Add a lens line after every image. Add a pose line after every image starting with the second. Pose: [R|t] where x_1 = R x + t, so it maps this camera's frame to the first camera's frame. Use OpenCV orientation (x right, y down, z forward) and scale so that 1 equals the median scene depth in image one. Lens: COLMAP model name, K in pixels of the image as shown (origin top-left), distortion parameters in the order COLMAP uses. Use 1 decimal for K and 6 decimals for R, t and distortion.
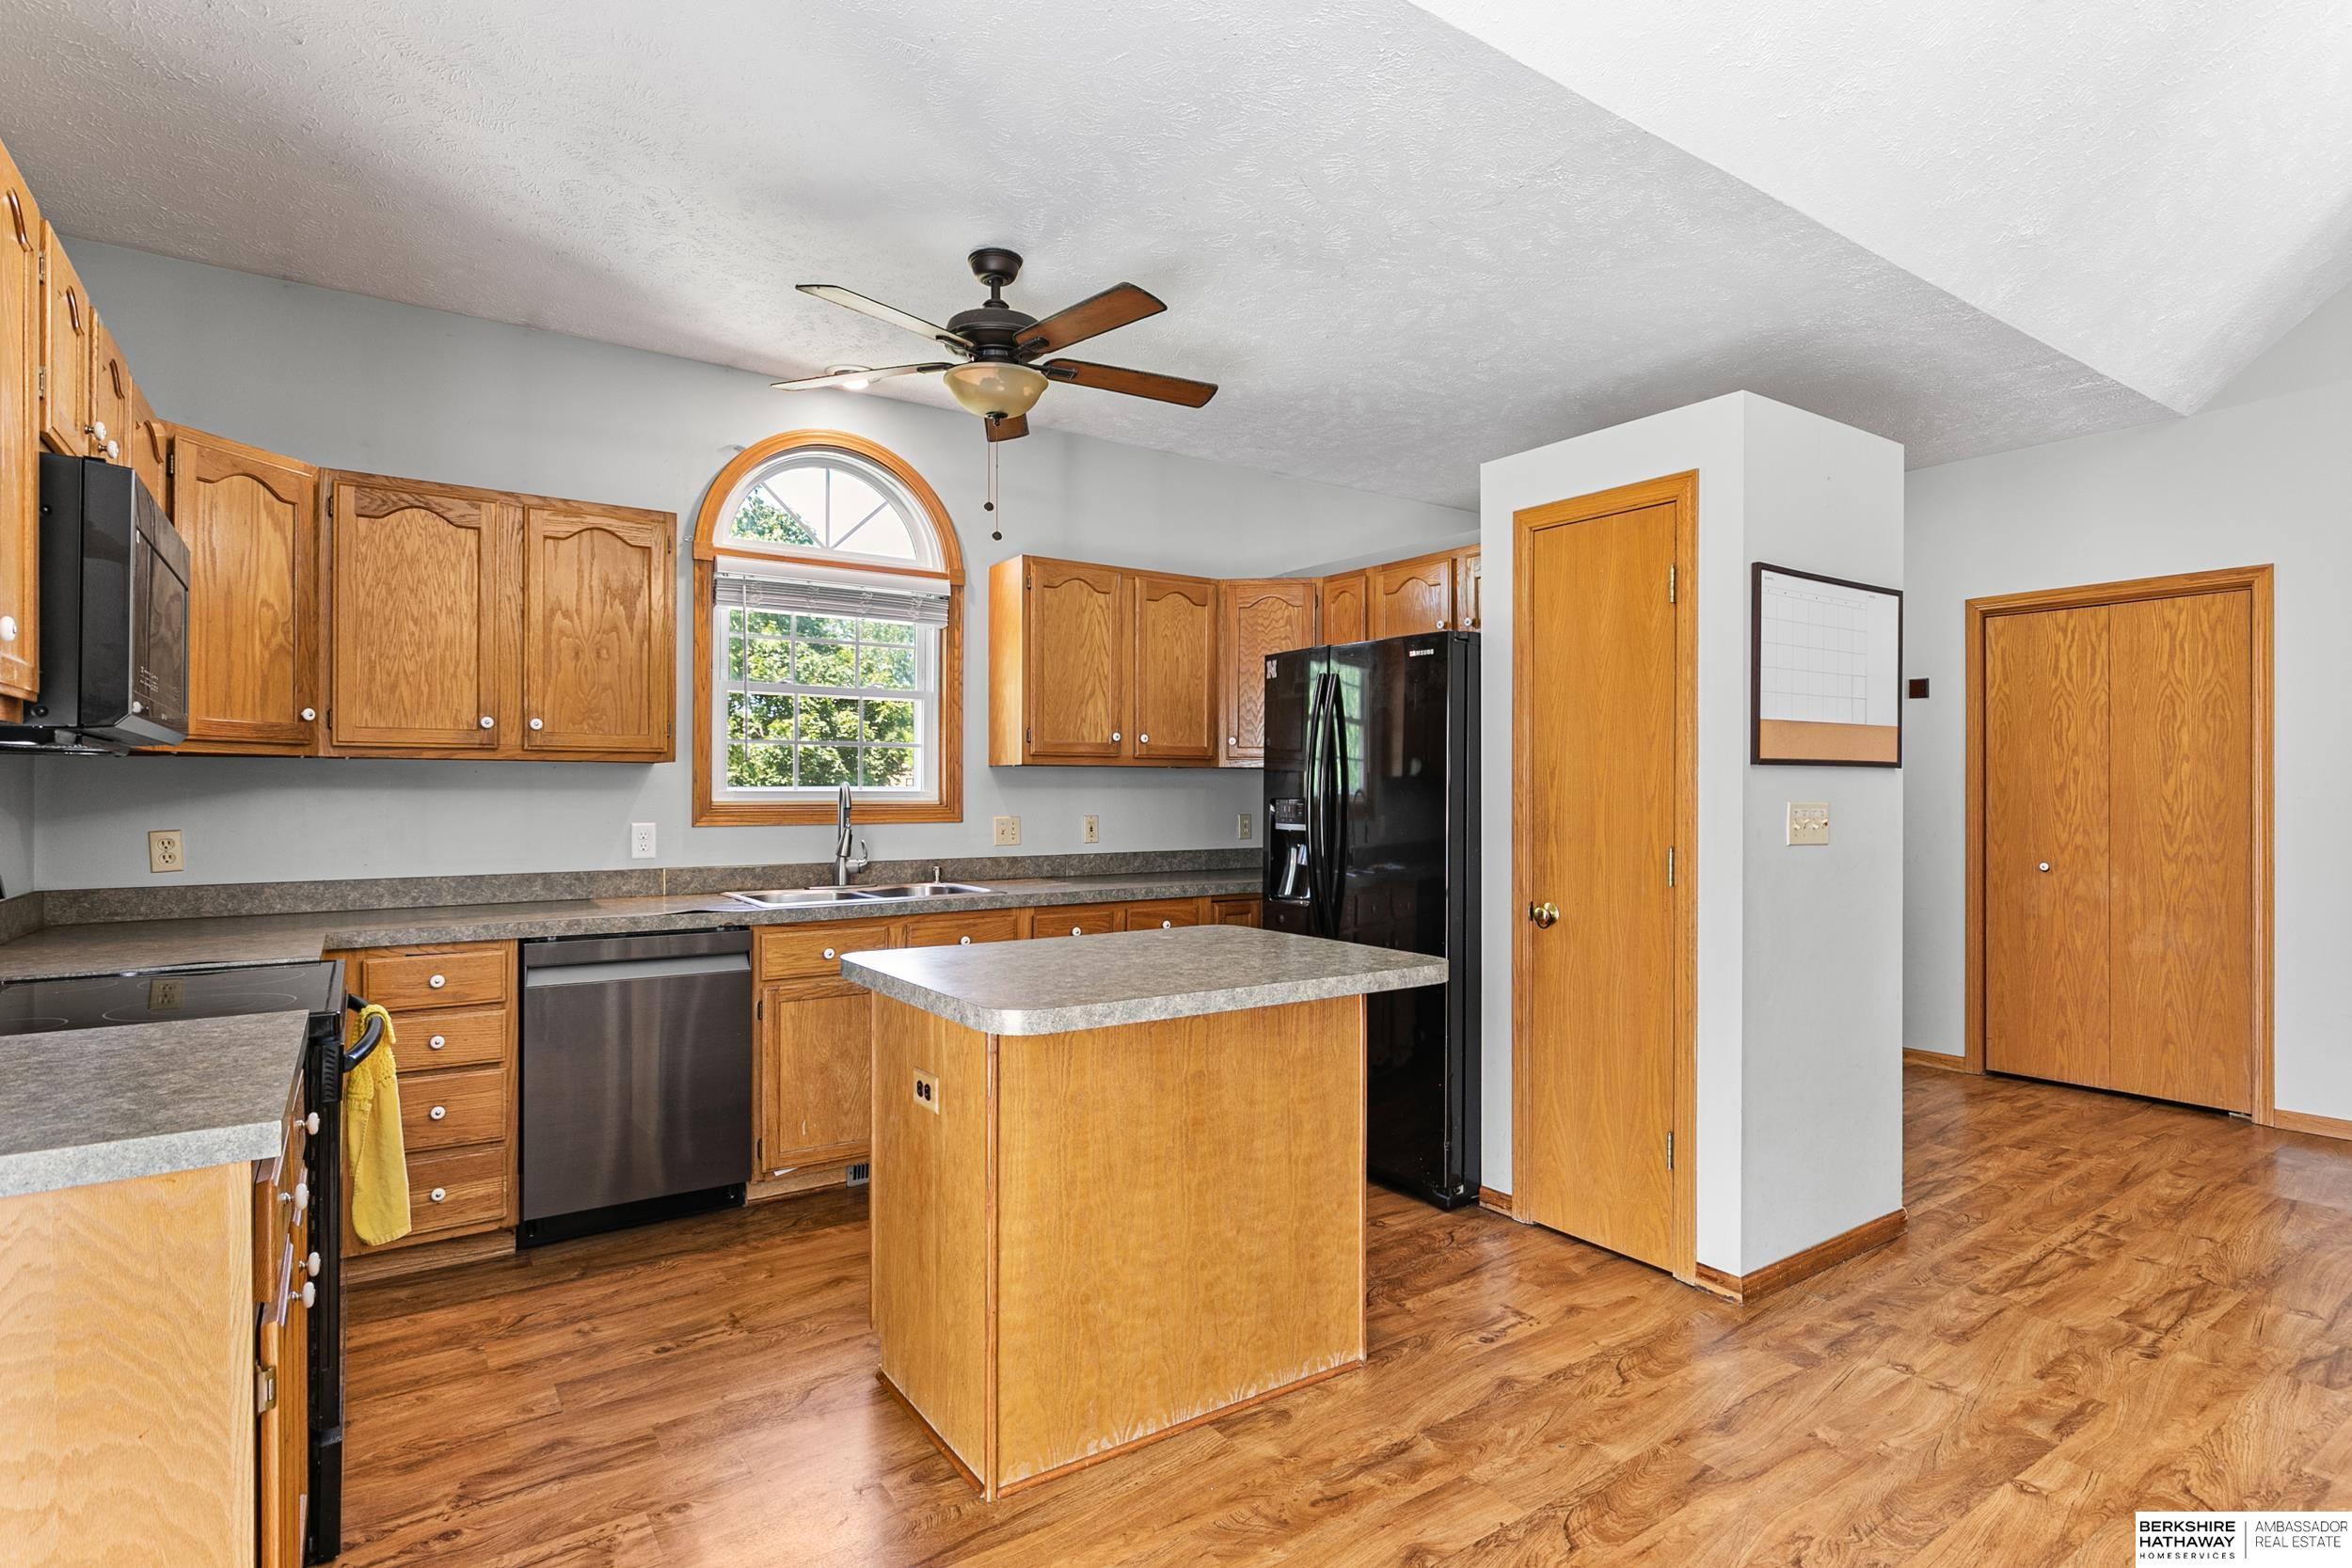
lens RADIAL K [[1195.5, 0, 1191.7], [0, 1195.5, 788.8], [0, 0, 1]] dist [0.001566, -0.000089]
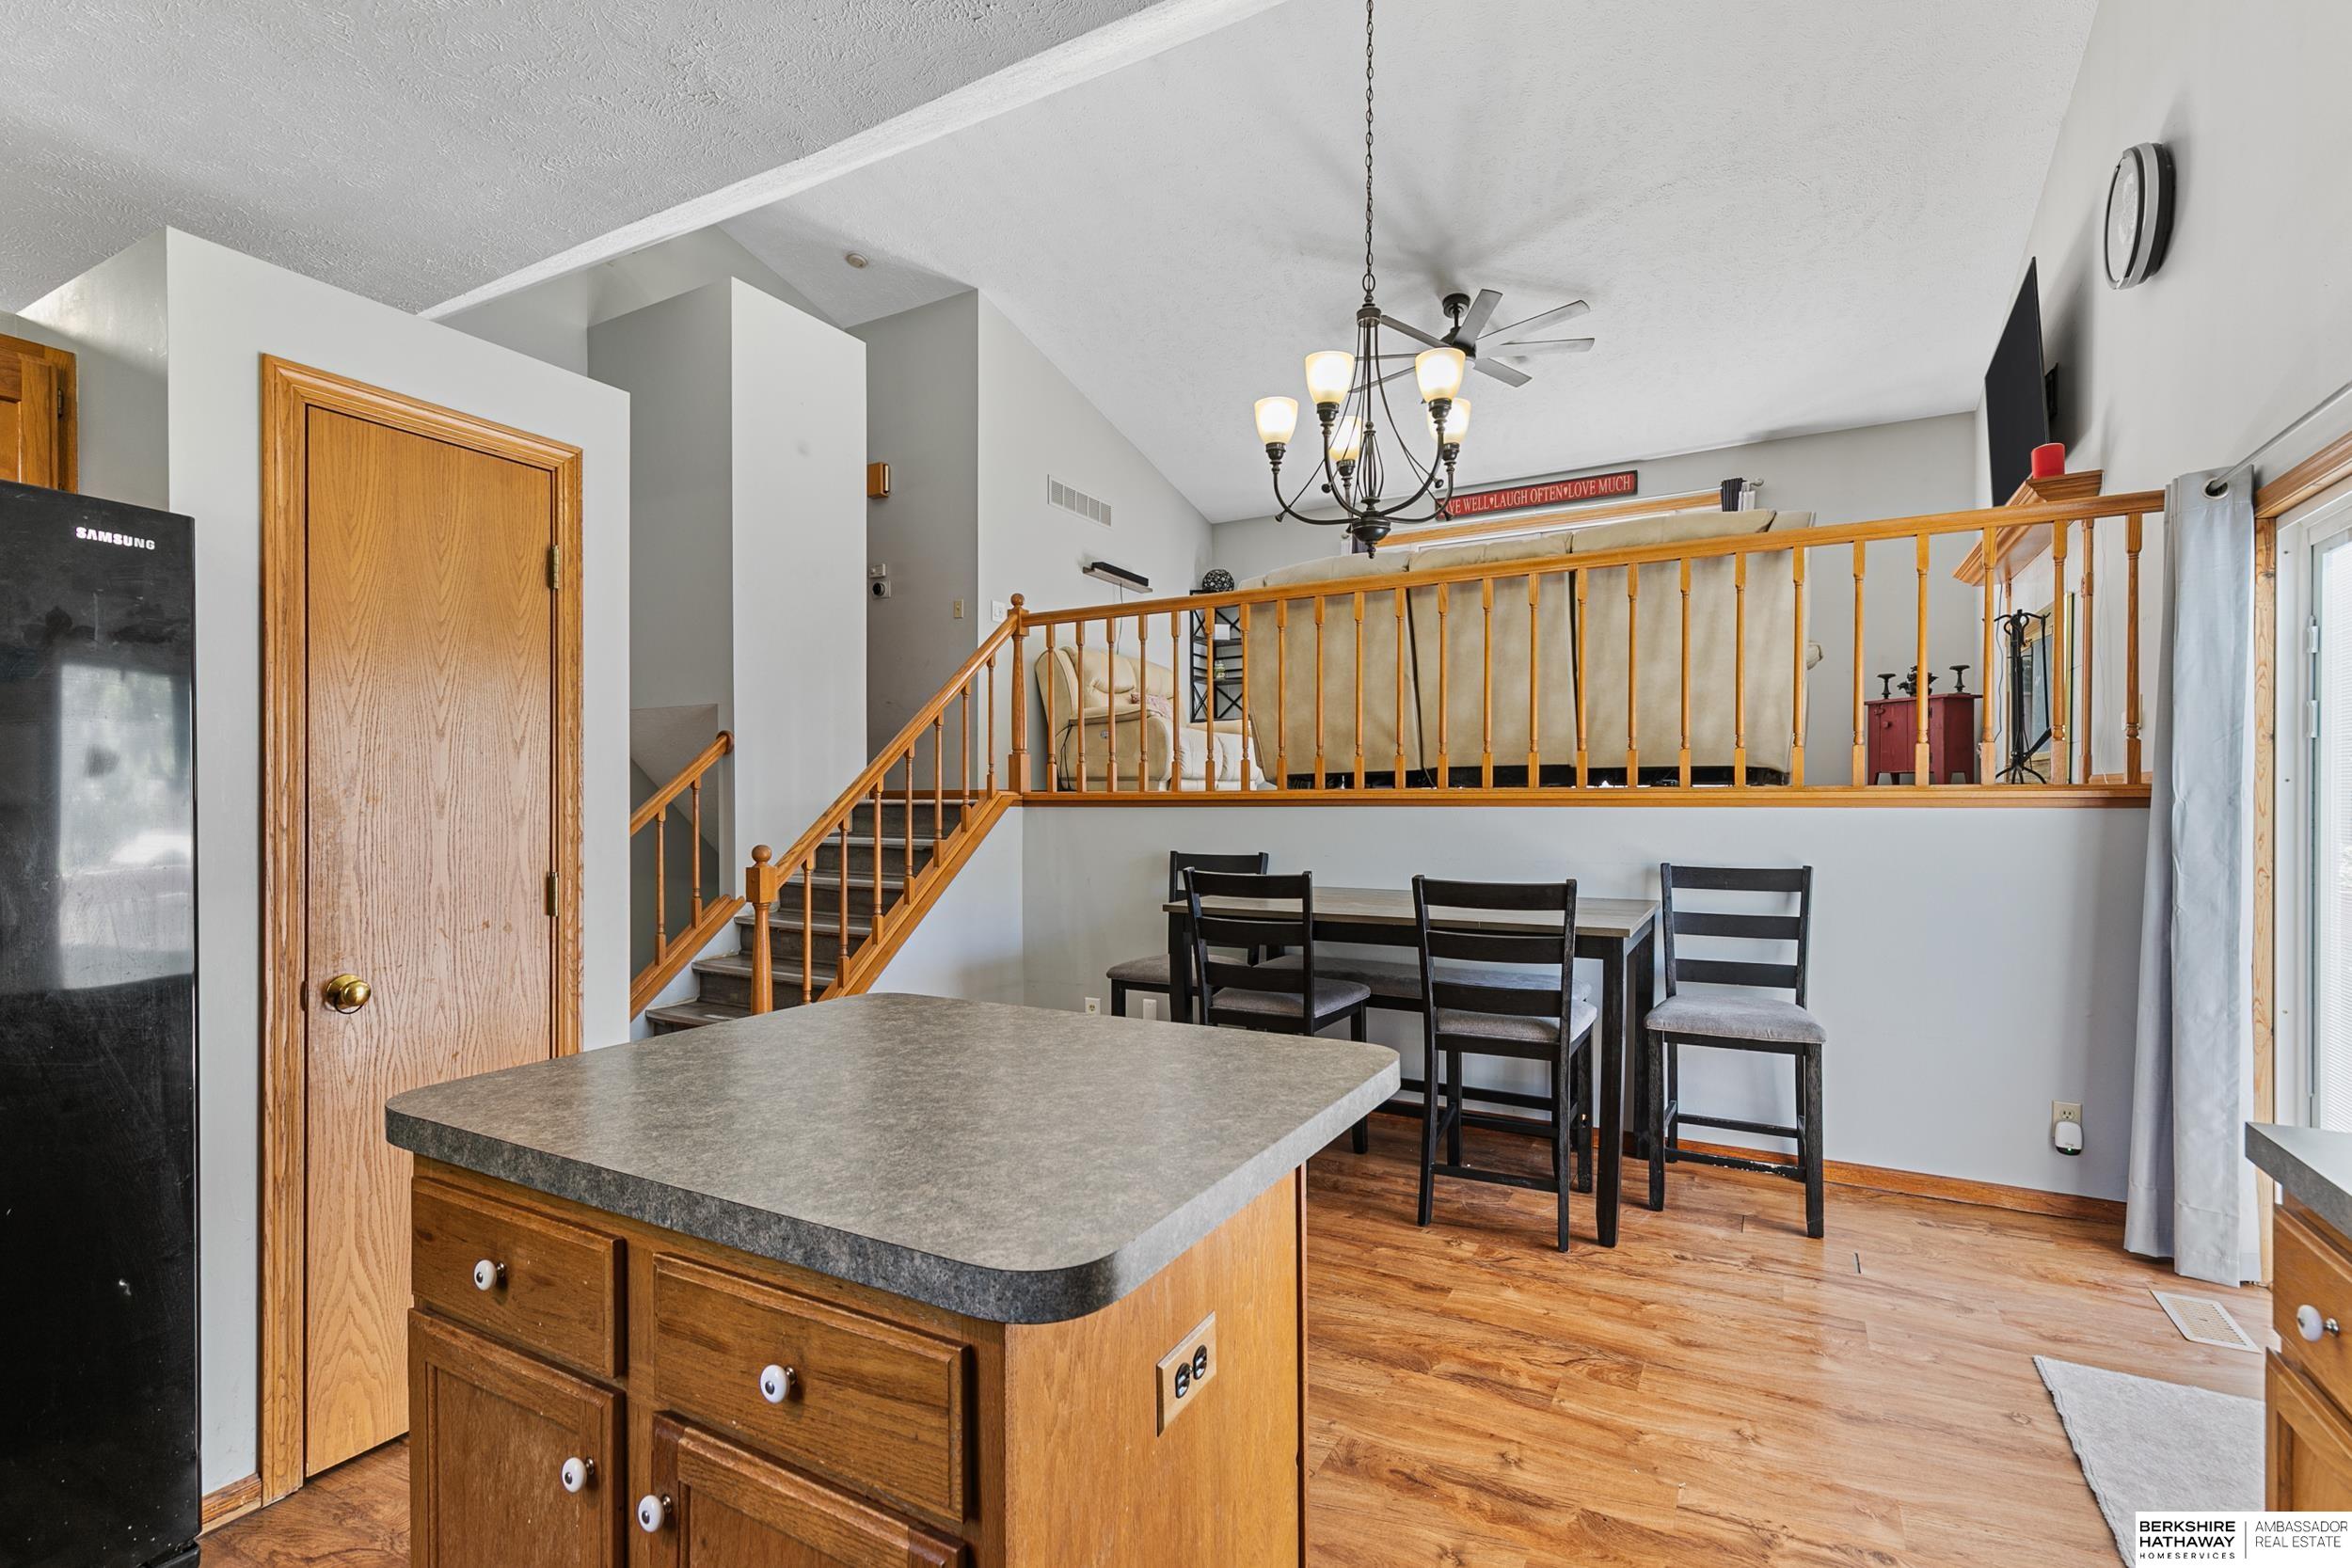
lens RADIAL K [[1074.0, 0, 1189.4], [0, 1074.0, 810.3], [0, 0, 1]] dist [0.008613, -0.000982]
pose [[-0.439812, -0.004867, 0.898076, -0.438732], [0.002352, 0.999976, 0.006571, 0.000309], [-0.898087, 0.005002, -0.439790, 0.816419]]
